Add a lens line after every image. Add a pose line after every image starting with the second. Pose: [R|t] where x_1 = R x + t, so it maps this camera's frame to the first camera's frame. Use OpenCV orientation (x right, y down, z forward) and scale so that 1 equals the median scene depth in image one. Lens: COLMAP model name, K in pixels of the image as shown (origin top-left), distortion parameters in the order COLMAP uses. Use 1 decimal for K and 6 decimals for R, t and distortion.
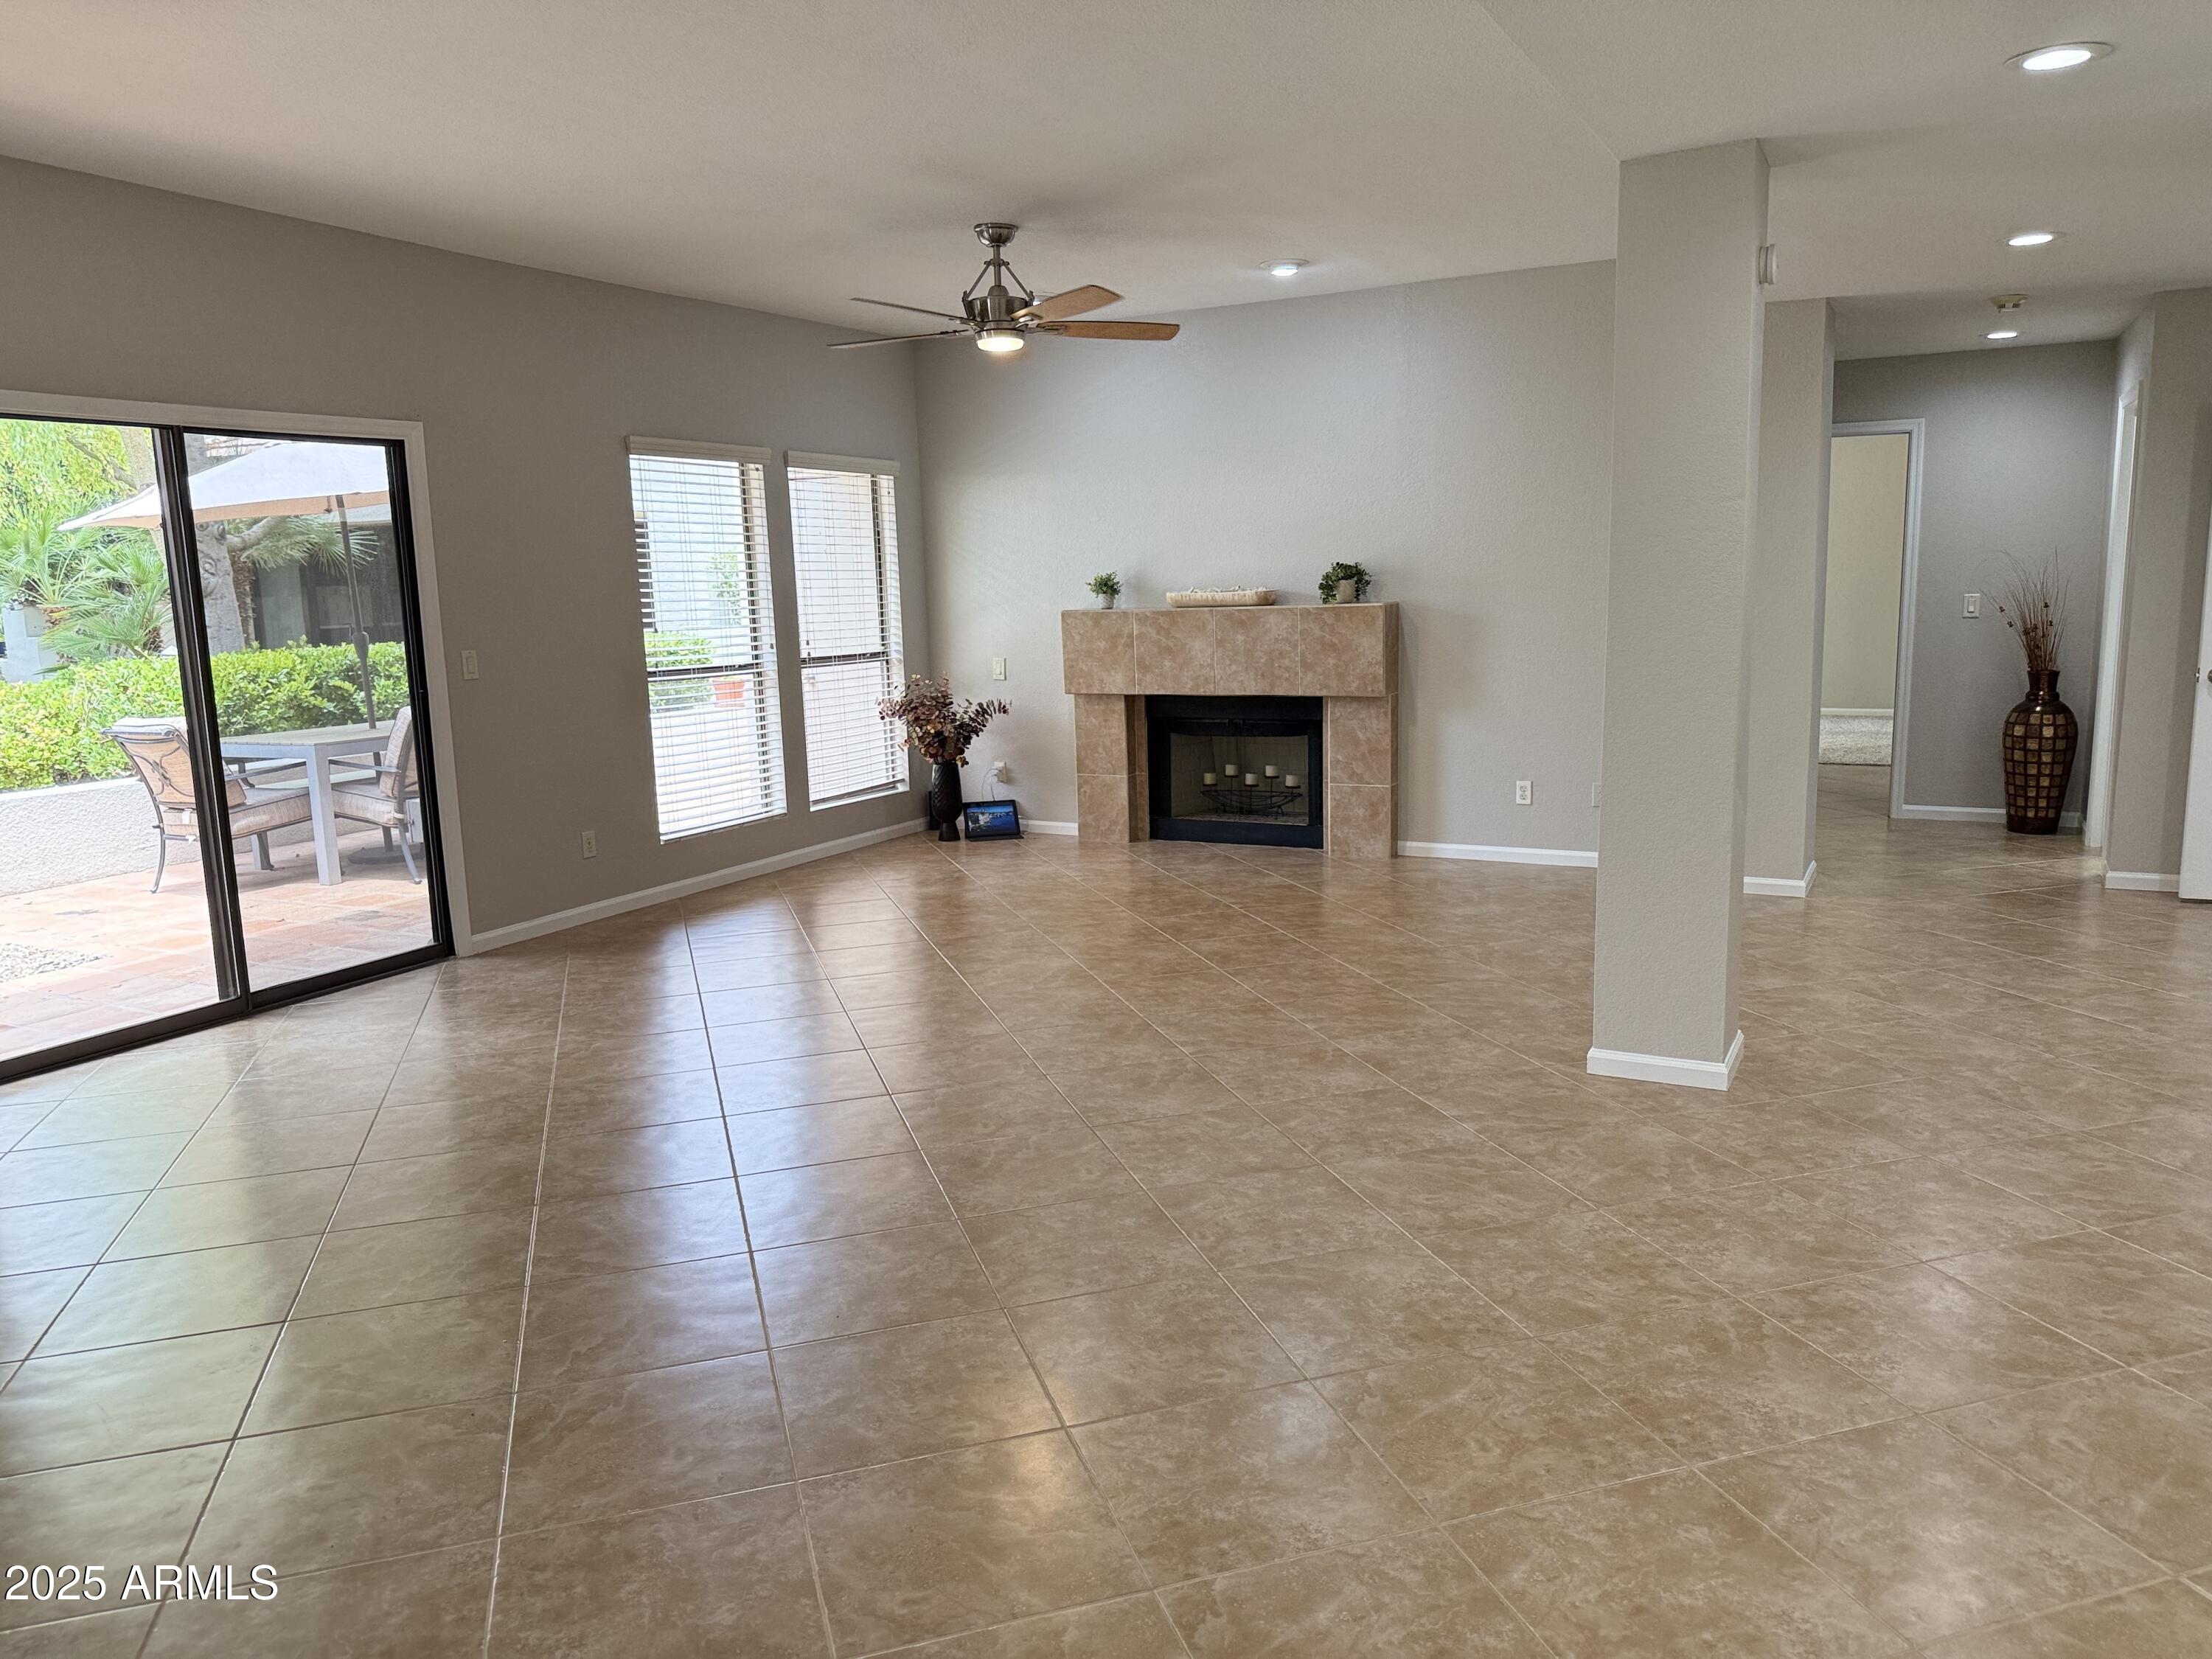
lens RADIAL K [[1552.8, 0, 1094.8], [0, 1552.8, 838.4], [0, 0, 1]] dist [0.066608, -0.079049]
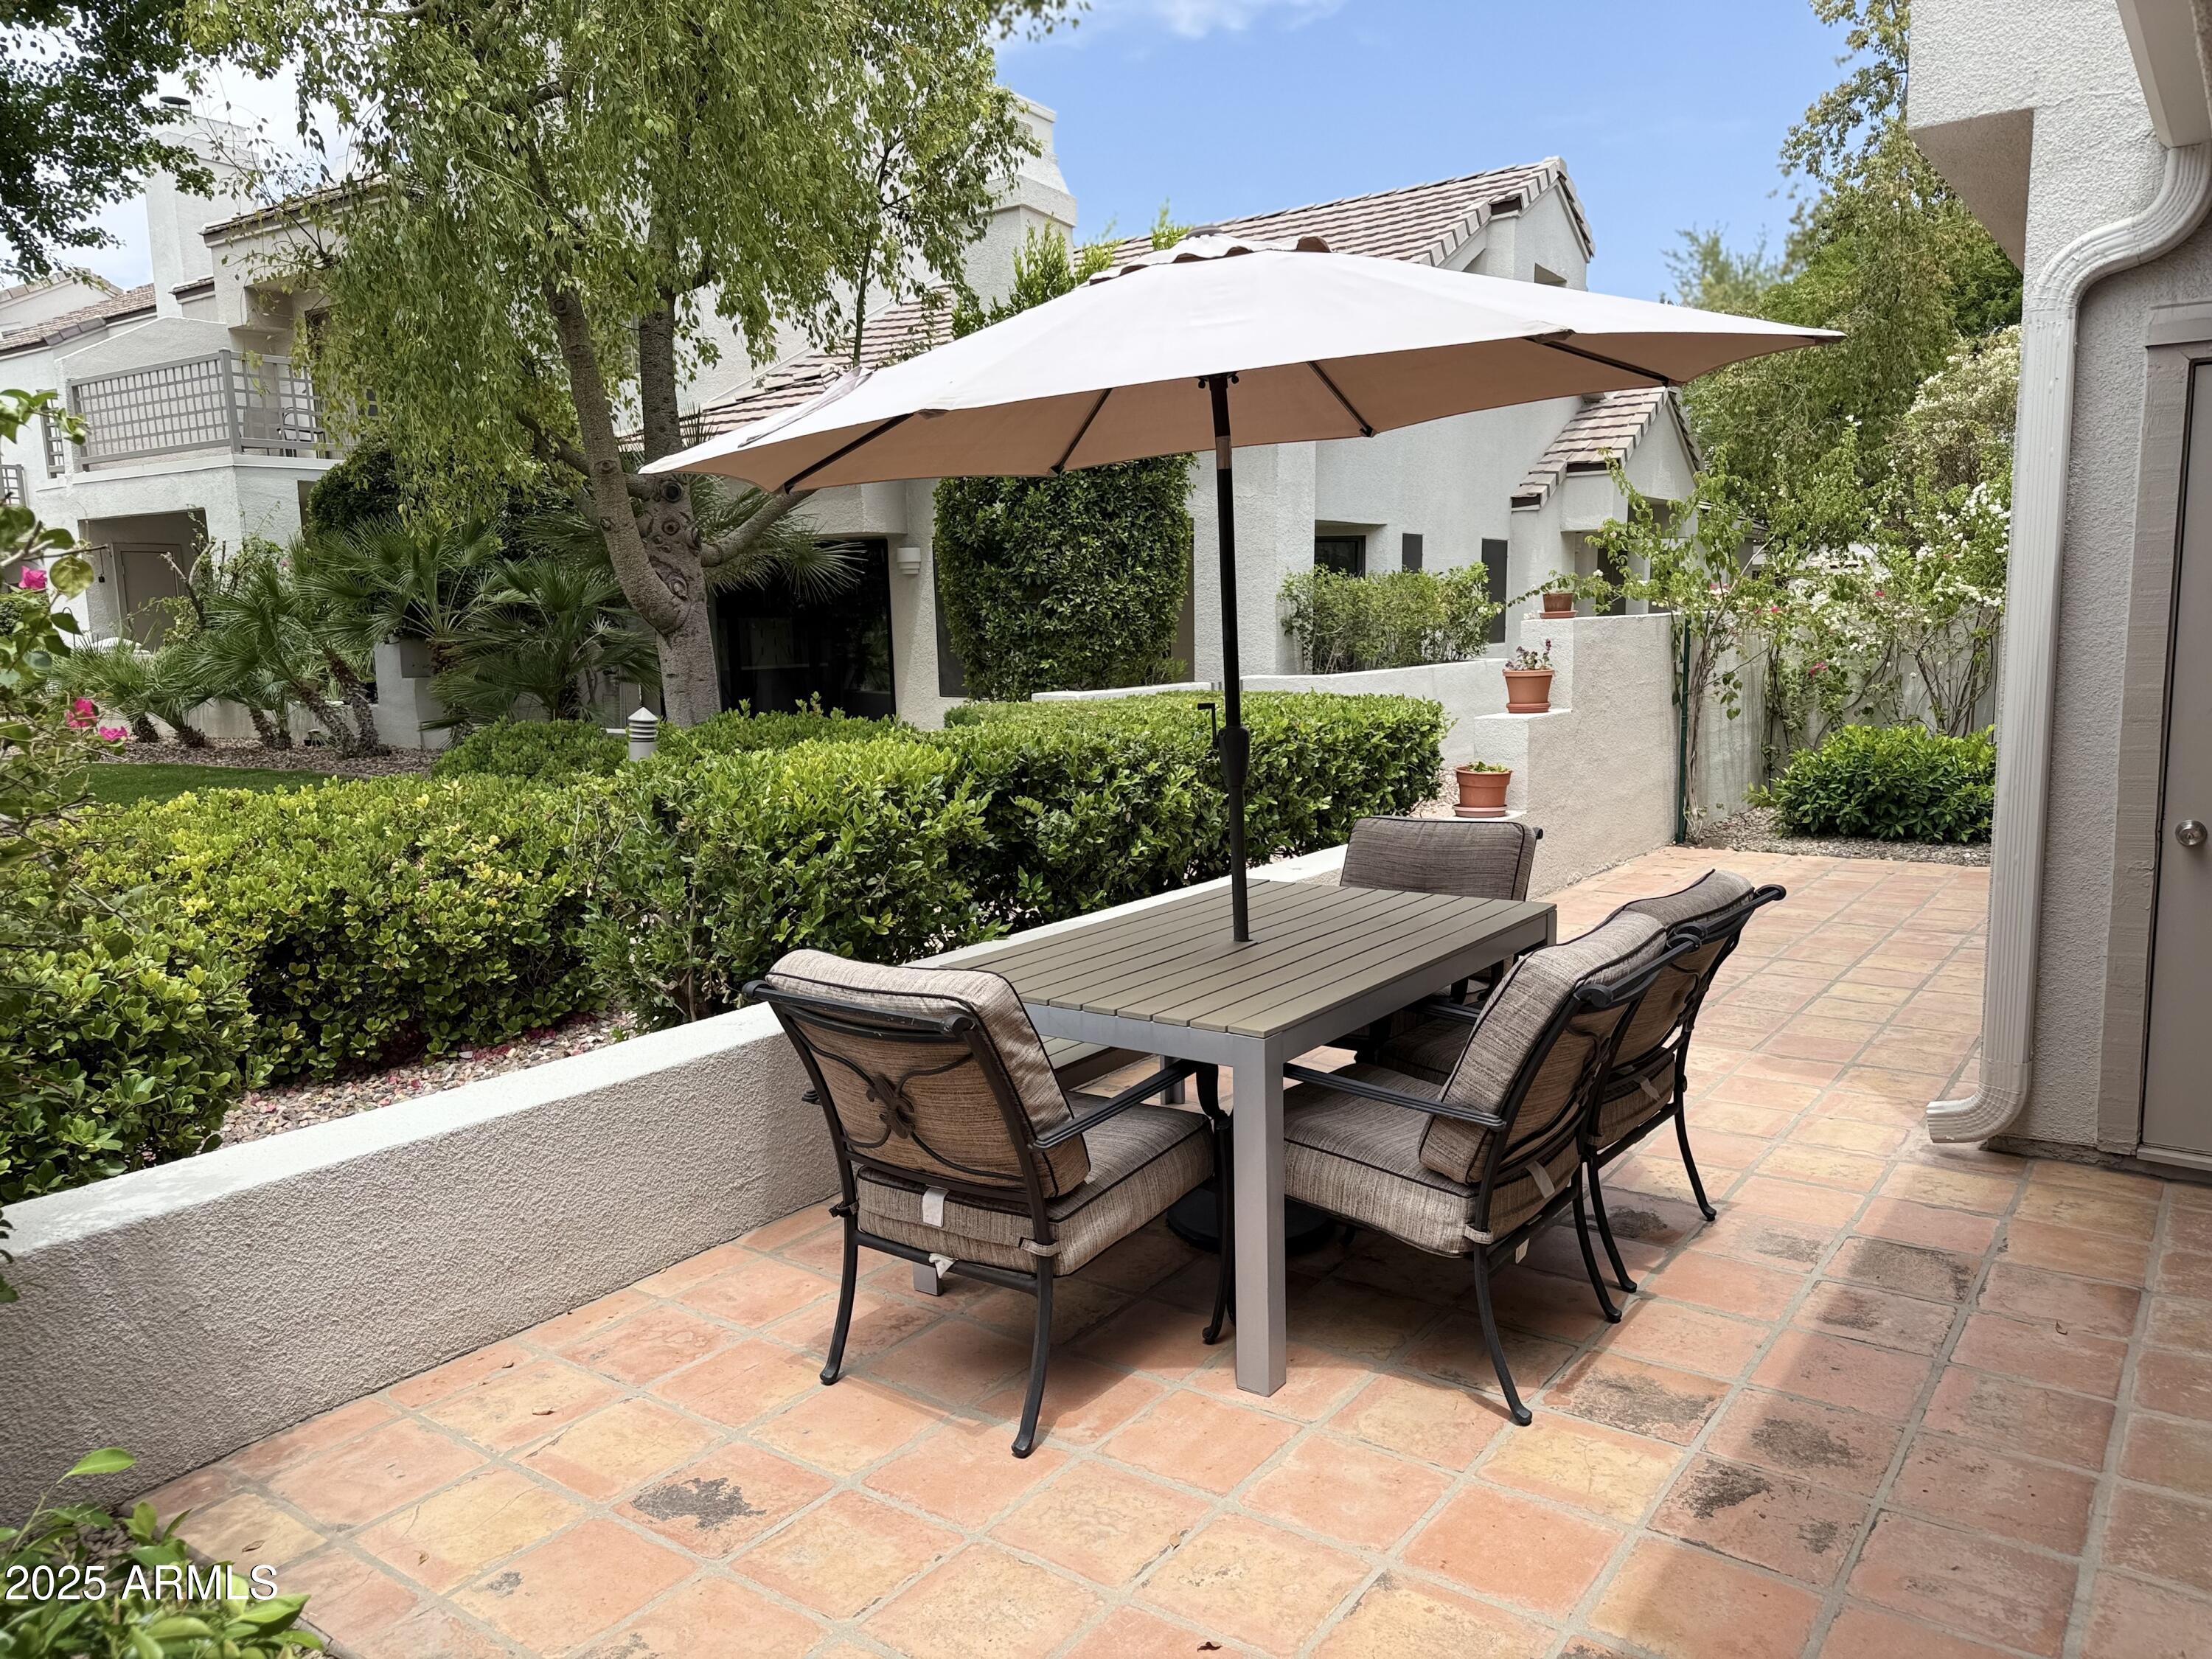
lens RADIAL K [[1552.8, 0, 1107.1], [0, 1552.8, 838.9], [0, 0, 1]] dist [0.066608, -0.079049]
pose [[0.988853, 0.029286, -0.145989, -0.504202], [-0.032575, 0.999265, -0.020188, -0.102399], [0.145290, 0.024719, 0.989080, 0.655323]]
